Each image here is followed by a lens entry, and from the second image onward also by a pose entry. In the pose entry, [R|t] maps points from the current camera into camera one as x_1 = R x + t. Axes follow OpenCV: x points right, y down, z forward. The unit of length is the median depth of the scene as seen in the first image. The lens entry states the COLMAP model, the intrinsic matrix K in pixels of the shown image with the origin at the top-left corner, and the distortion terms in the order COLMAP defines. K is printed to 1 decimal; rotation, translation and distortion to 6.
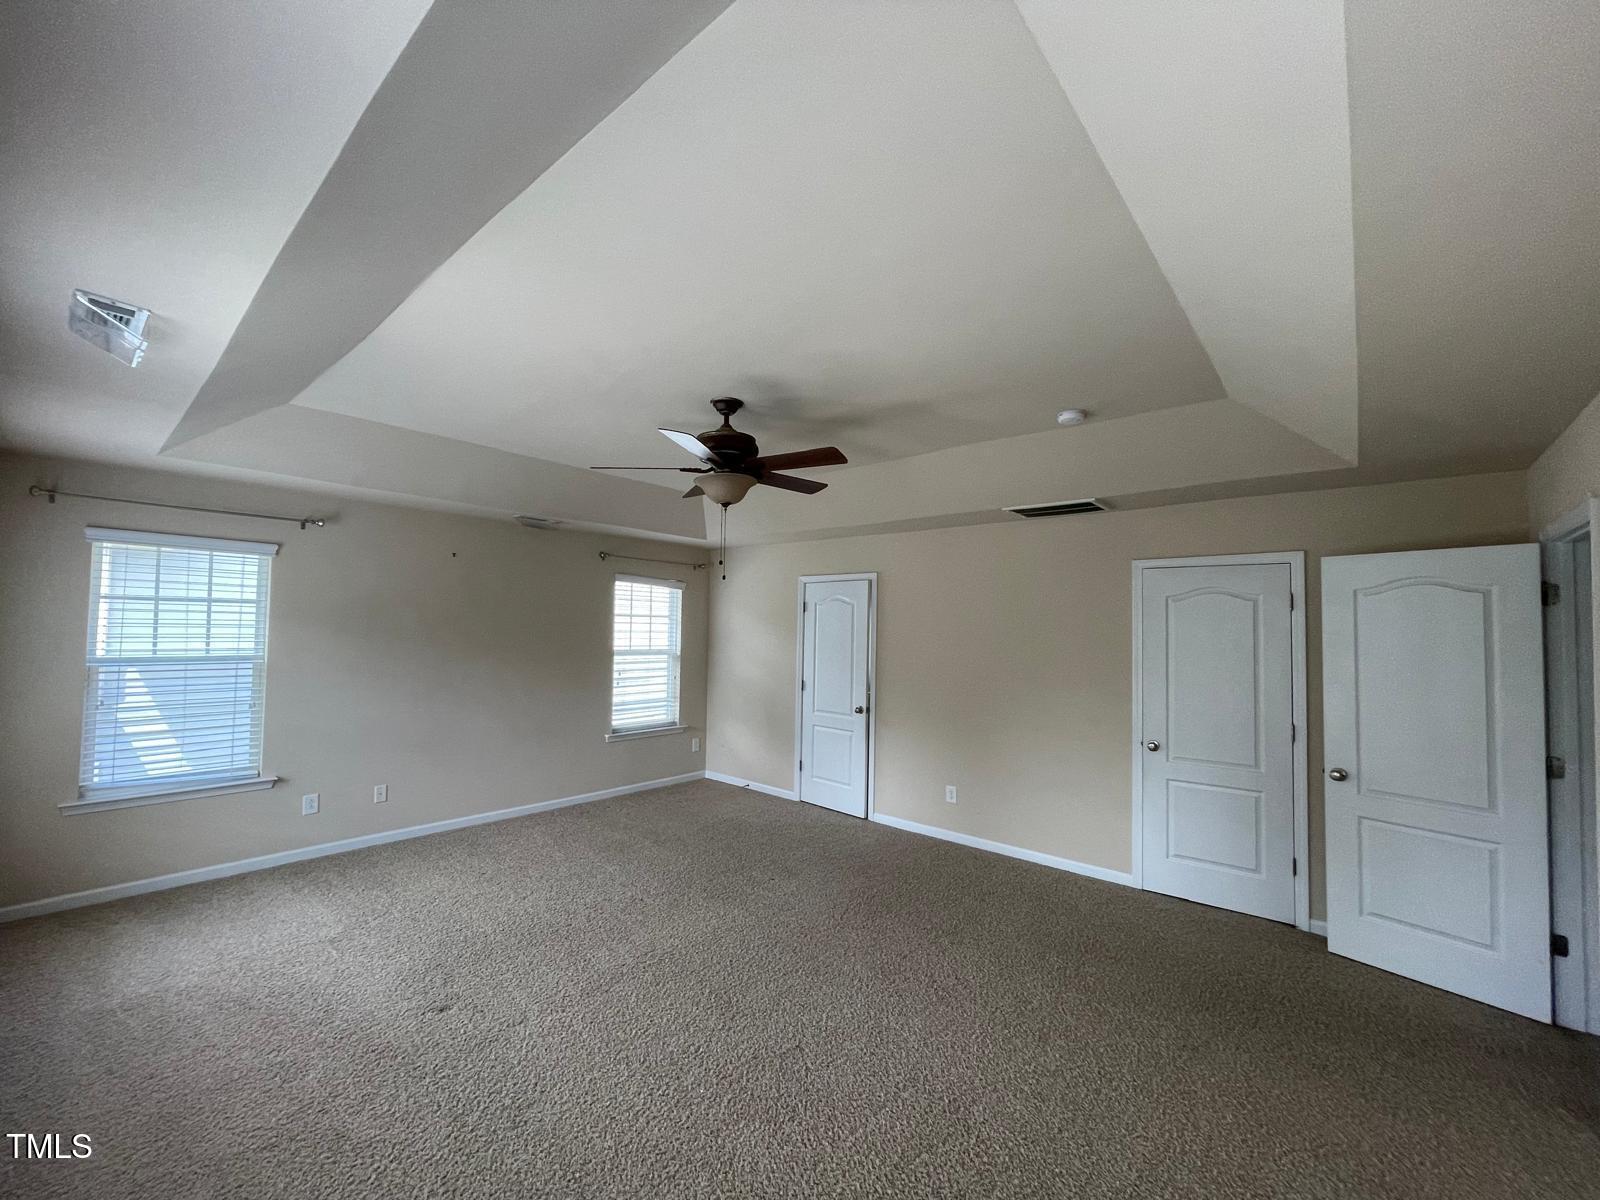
lens RADIAL K [[647.3, 0, 790.1], [0, 647.3, 605.6], [0, 0, 1]] dist [0.001717, 0.000285]
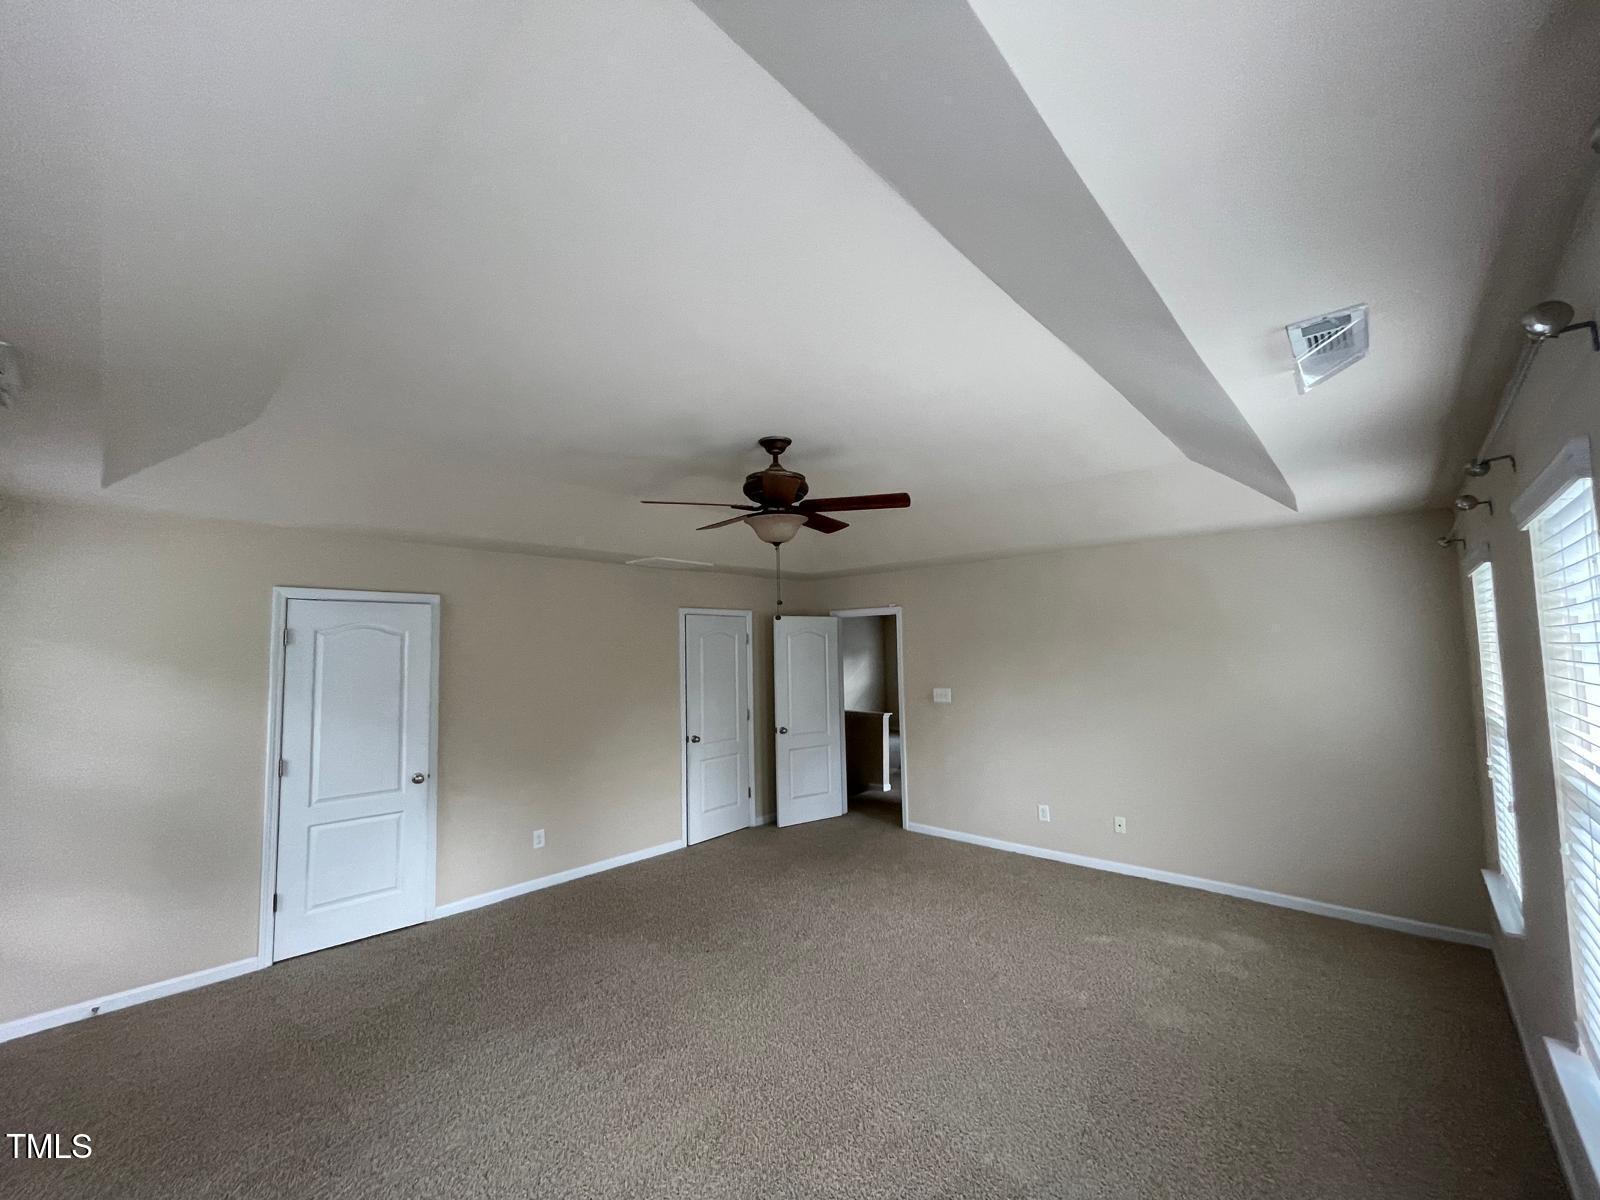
lens RADIAL K [[647.3, 0, 790.1], [0, 647.3, 605.6], [0, 0, 1]] dist [0.001717, 0.000285]
pose [[0.009332, 0.064157, 0.997896, -0.646811], [-0.014021, 0.997850, -0.064023, 0.004878], [-0.999858, -0.013394, 0.010211, 0.565910]]
